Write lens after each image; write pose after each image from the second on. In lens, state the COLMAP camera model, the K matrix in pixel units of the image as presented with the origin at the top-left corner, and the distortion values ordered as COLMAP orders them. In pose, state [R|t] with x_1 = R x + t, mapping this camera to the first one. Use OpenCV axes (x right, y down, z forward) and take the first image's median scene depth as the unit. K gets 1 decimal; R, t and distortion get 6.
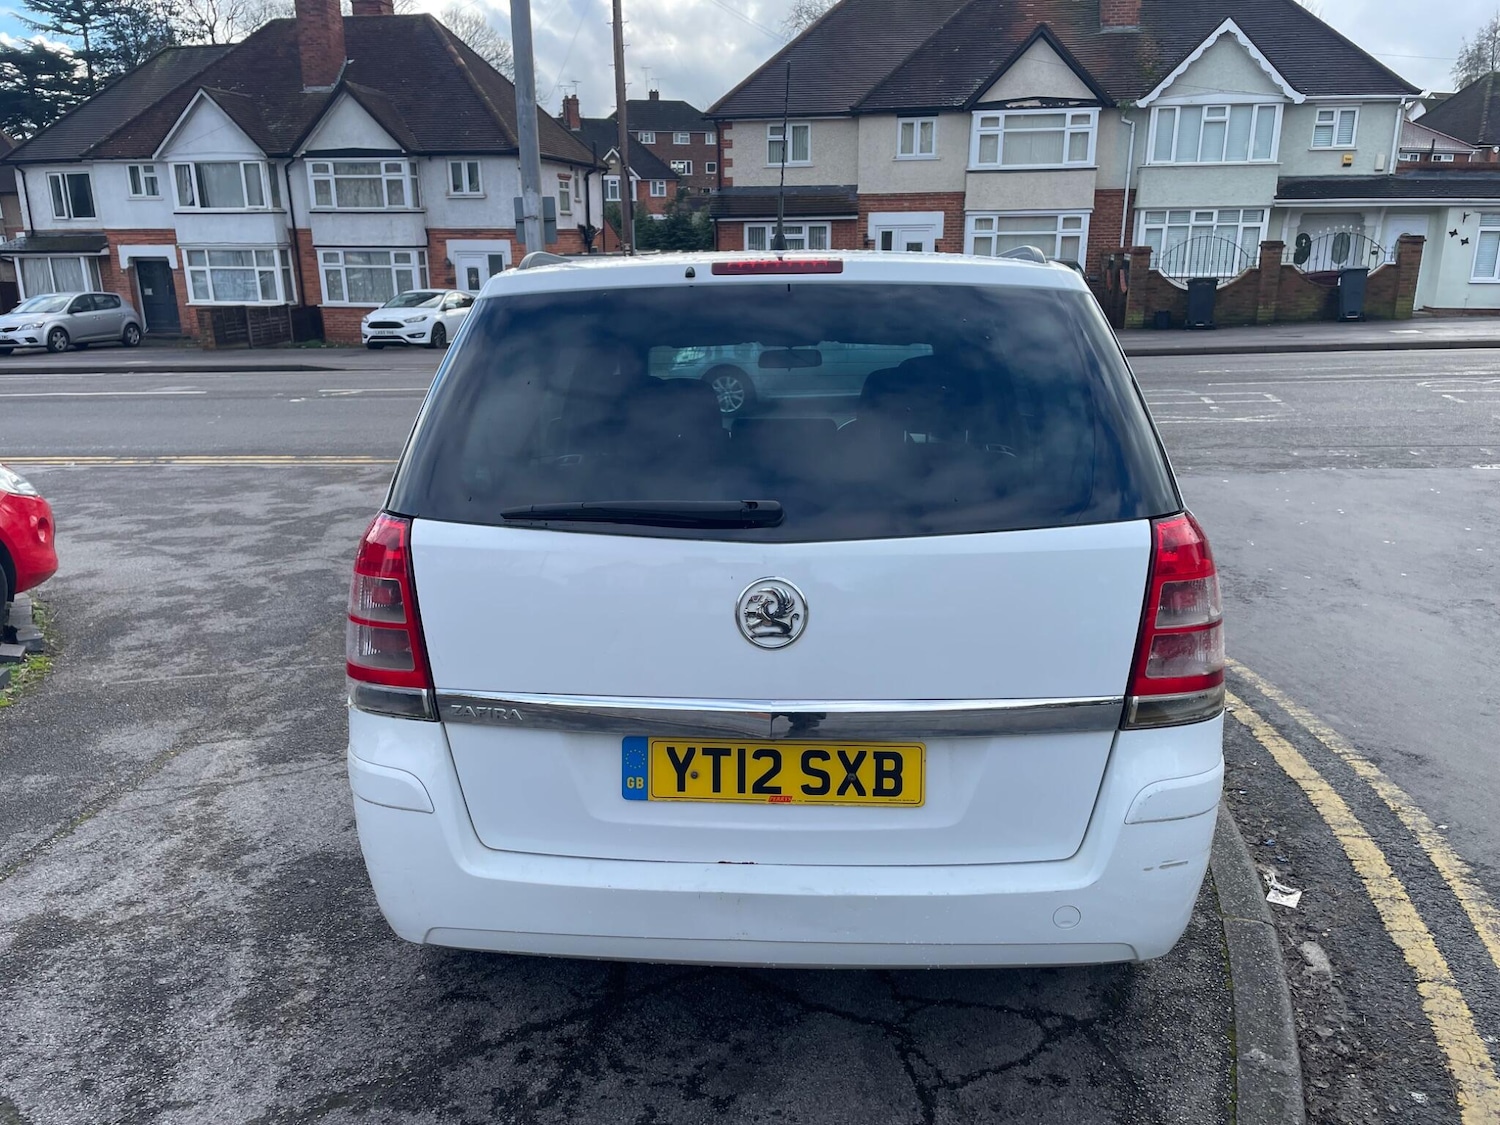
lens RADIAL K [[1124.9, 0, 742.6], [0, 1124.9, 562.8], [0, 0, 1]] dist [0.085857, -0.105016]
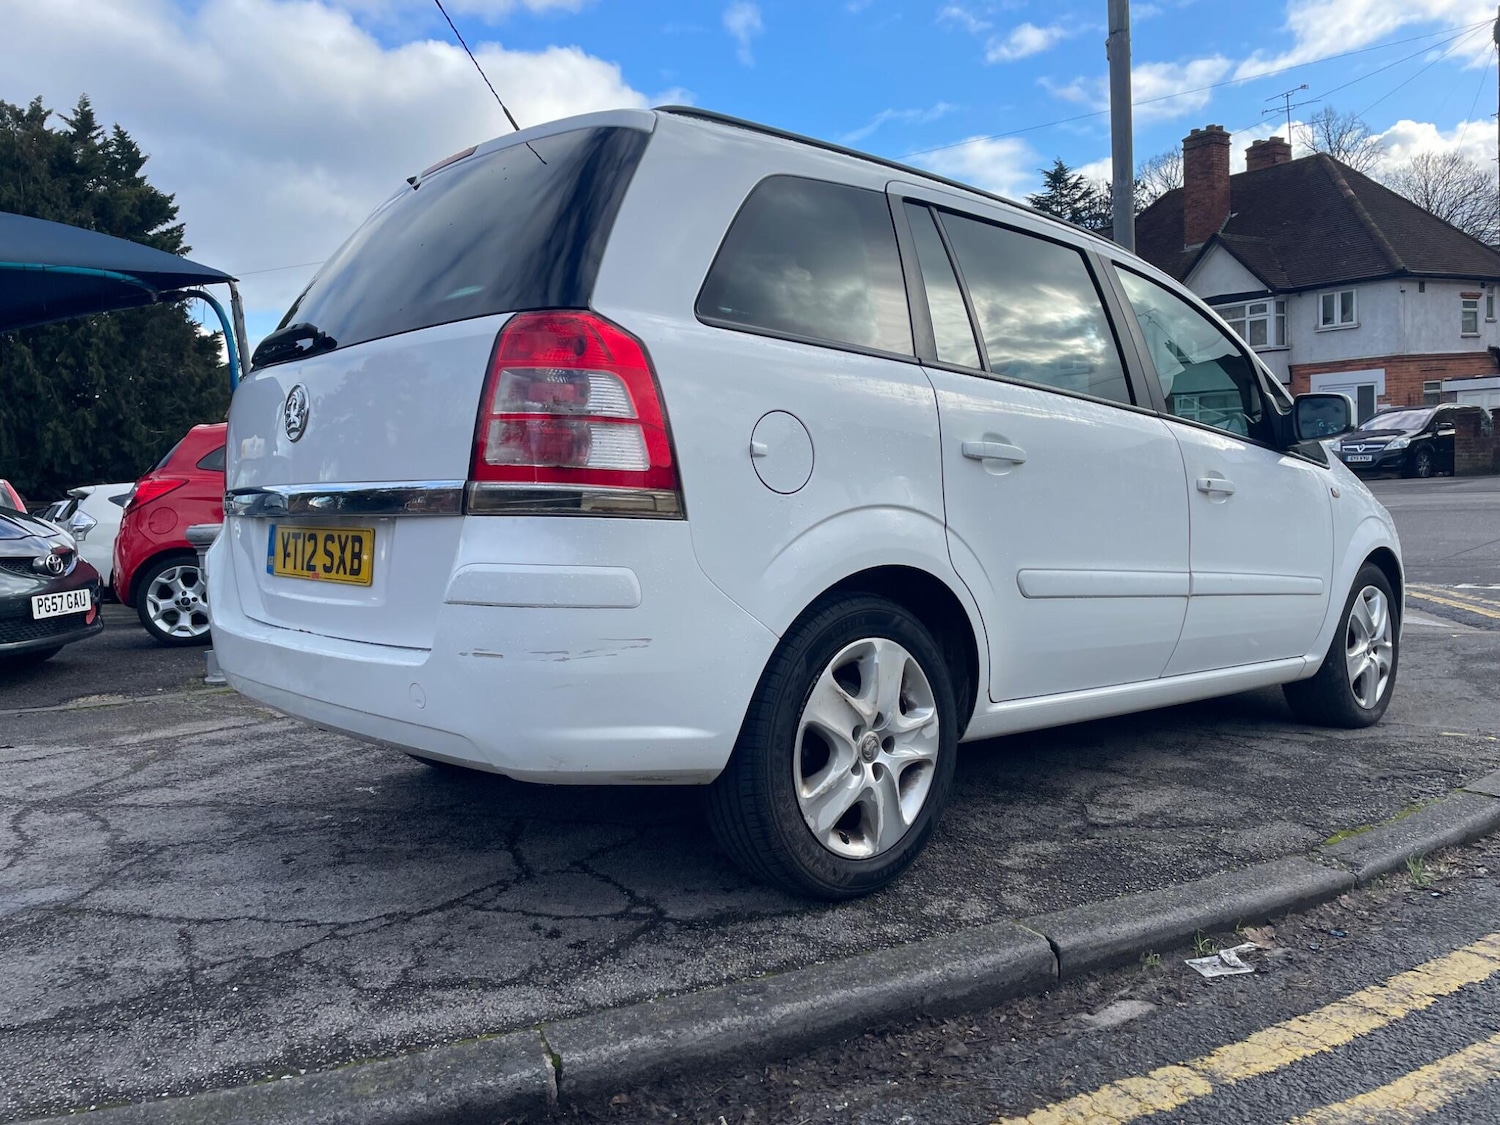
lens RADIAL K [[1124.9, 0, 751.2], [0, 1124.9, 566.2], [0, 0, 1]] dist [0.085857, -0.105016]
pose [[0.719458, 0.036008, -0.693602, 0.085730], [-0.130520, 0.987872, -0.084101, 0.017119], [0.682161, 0.151036, 0.715433, 0.032040]]
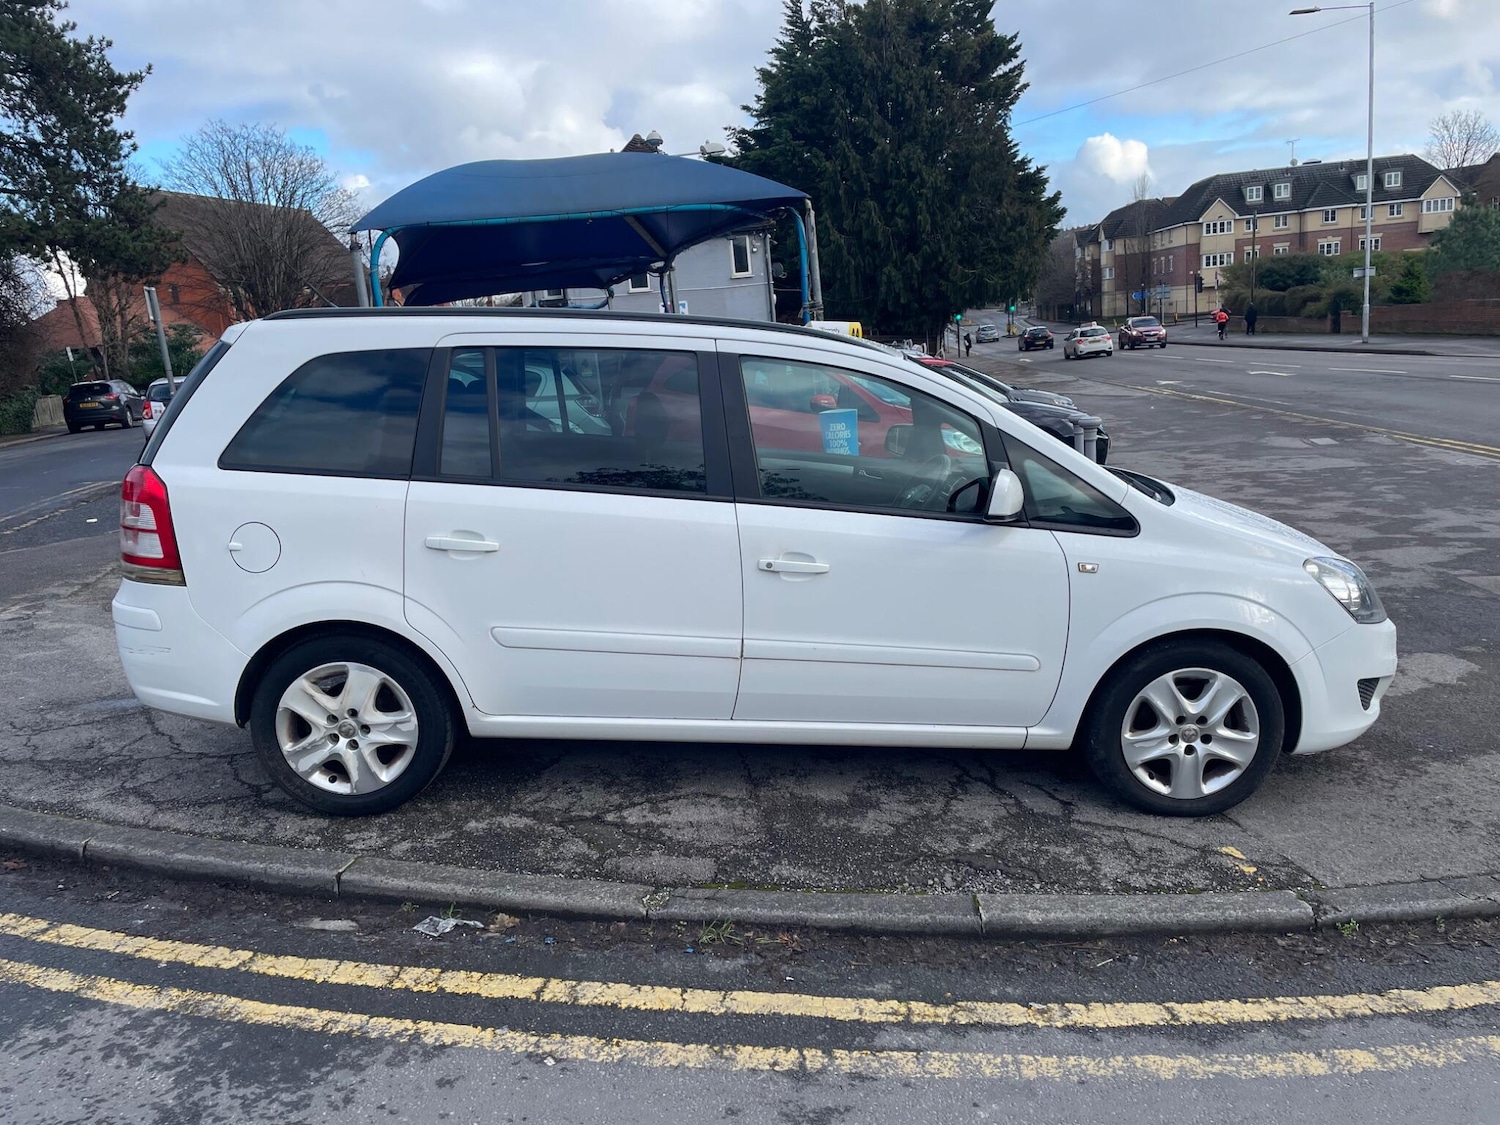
lens RADIAL K [[1124.9, 0, 755.8], [0, 1124.9, 569.2], [0, 0, 1]] dist [0.085857, -0.105016]
pose [[0.076073, 0.215260, -0.973589, 0.164100], [-0.193195, 0.961097, 0.197402, -0.031474], [0.978207, 0.173075, 0.114701, 0.128478]]
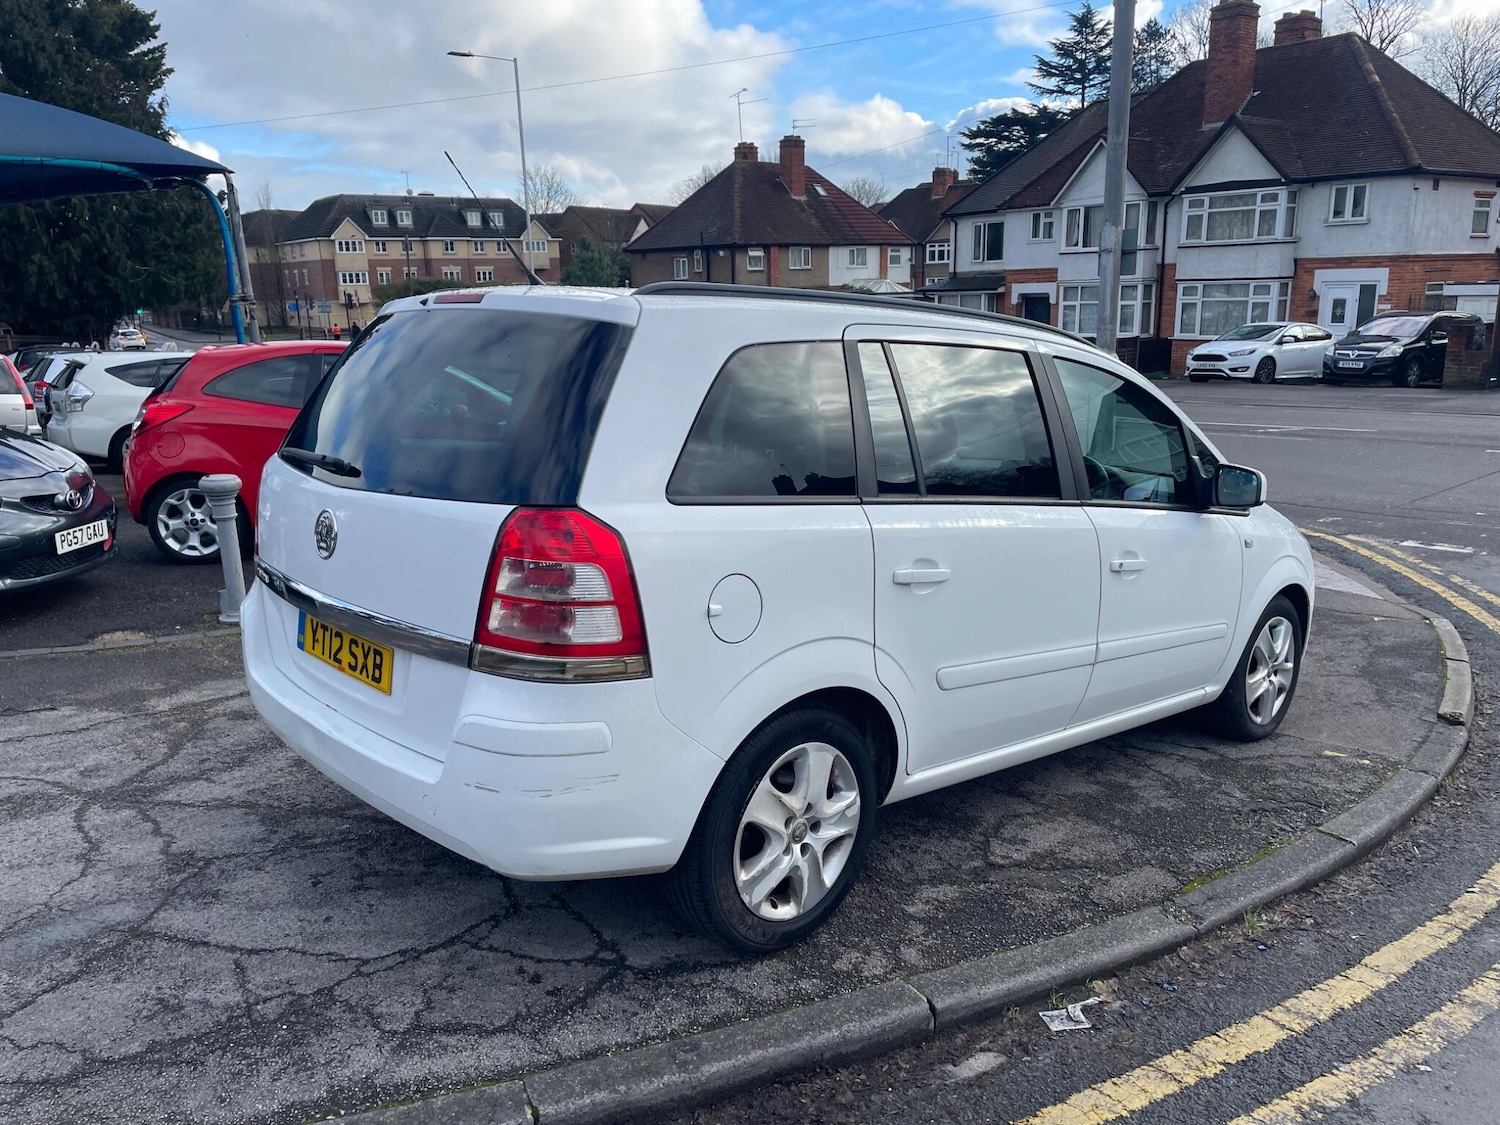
lens RADIAL K [[1124.9, 0, 748.2], [0, 1124.9, 565.8], [0, 0, 1]] dist [0.085857, -0.105016]
pose [[0.719690, 0.157432, -0.676211, 0.096328], [-0.174544, 0.983699, 0.043252, -0.004999], [0.671997, 0.086900, 0.735437, 0.019839]]
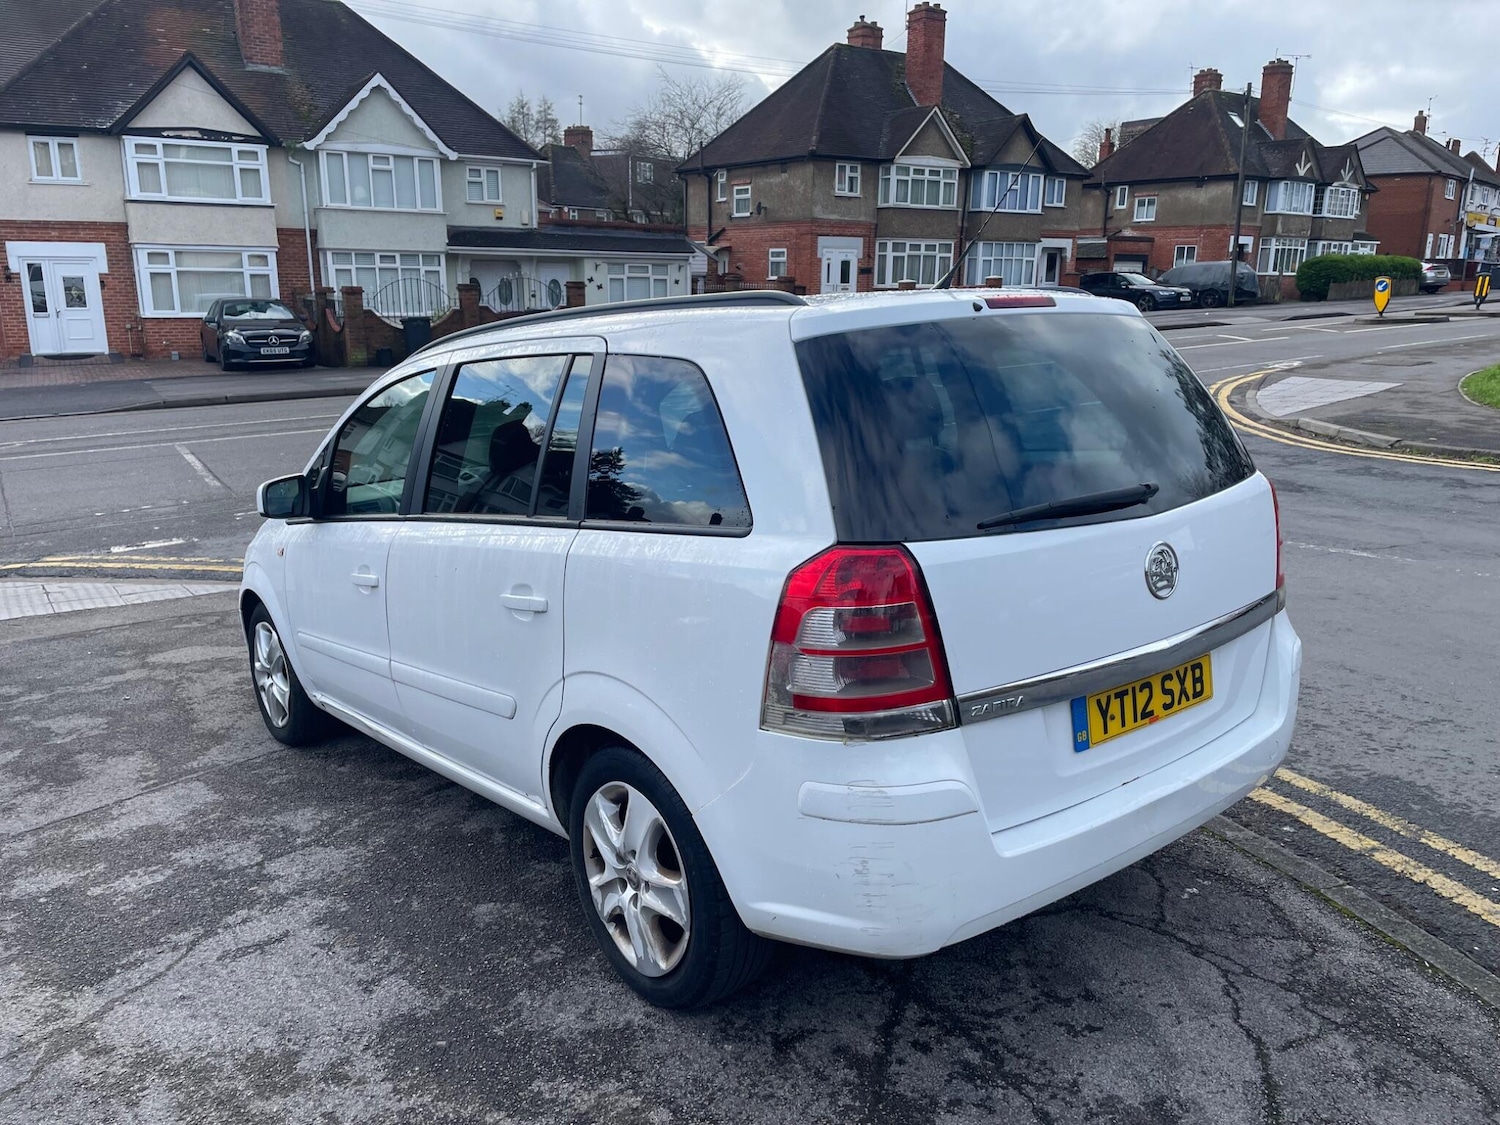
lens RADIAL K [[1124.9, 0, 741.9], [0, 1124.9, 559.0], [0, 0, 1]] dist [0.085857, -0.105016]
pose [[0.744115, -0.149237, 0.651169, -0.078952], [0.172495, 0.984597, 0.028537, -0.005867], [-0.645397, 0.091088, 0.758396, 0.022615]]
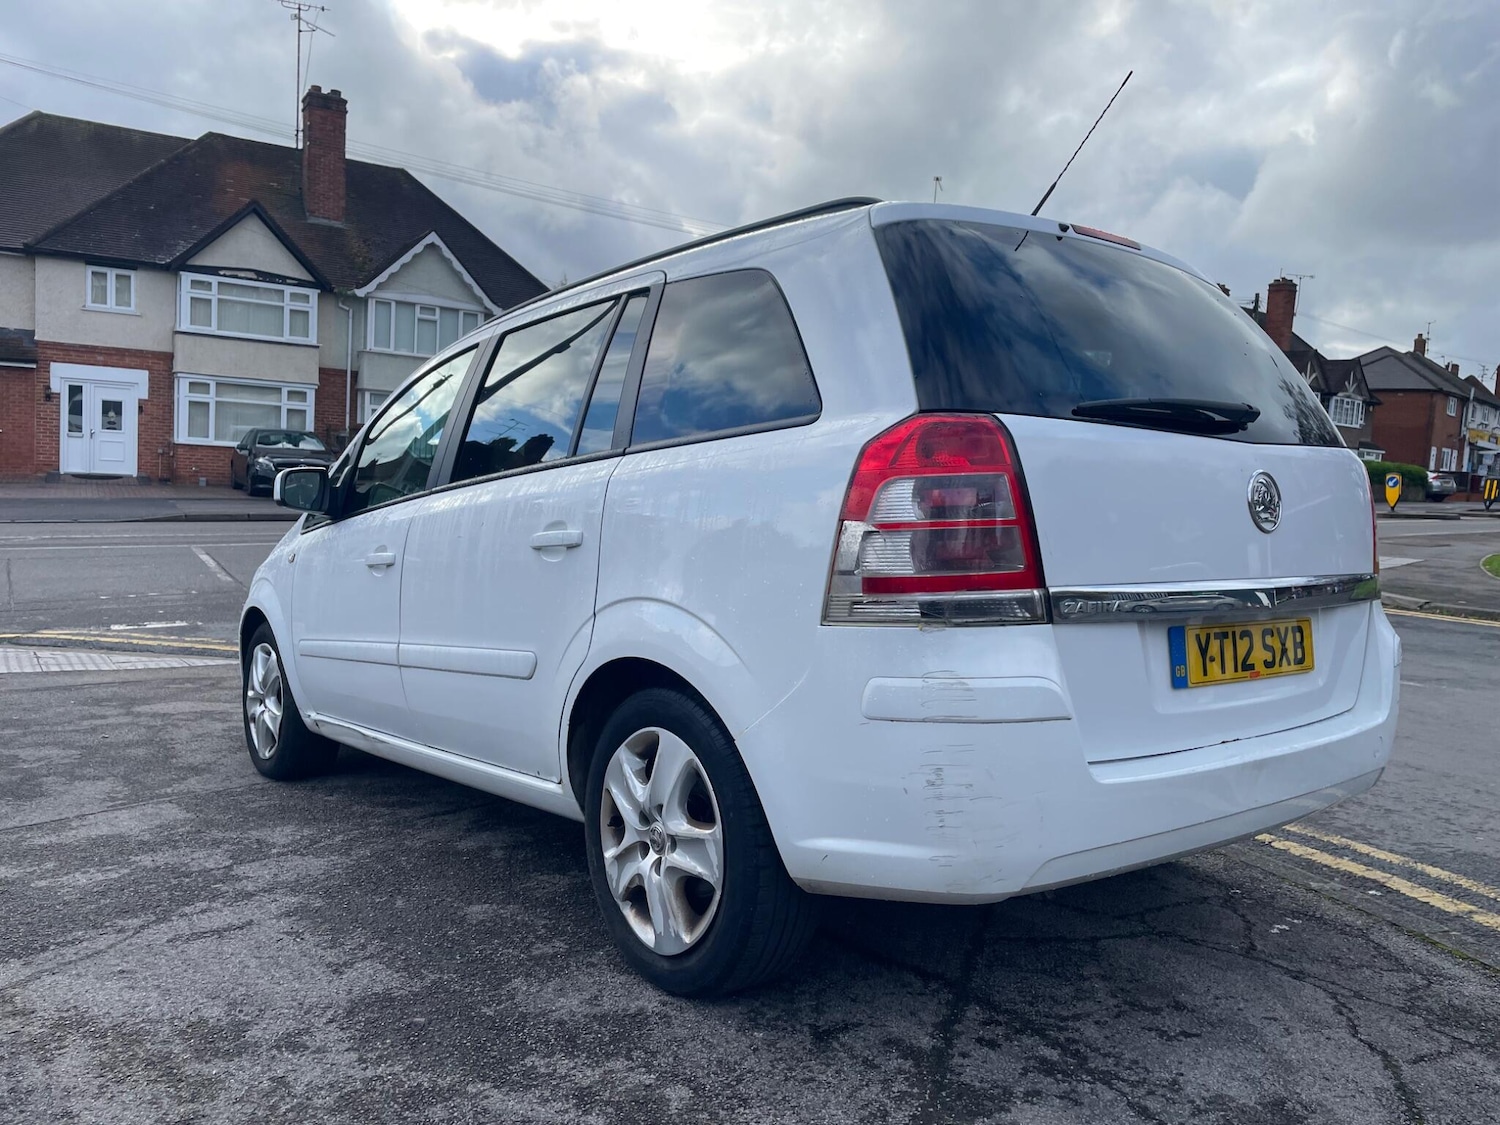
lens RADIAL K [[1124.9, 0, 764.1], [0, 1124.9, 553.6], [0, 0, 1]] dist [0.085857, -0.105016]
pose [[0.742288, -0.002092, 0.670077, -0.077619], [0.118990, 0.984514, -0.128740, 0.012717], [-0.659431, 0.175295, 0.731042, 0.033550]]
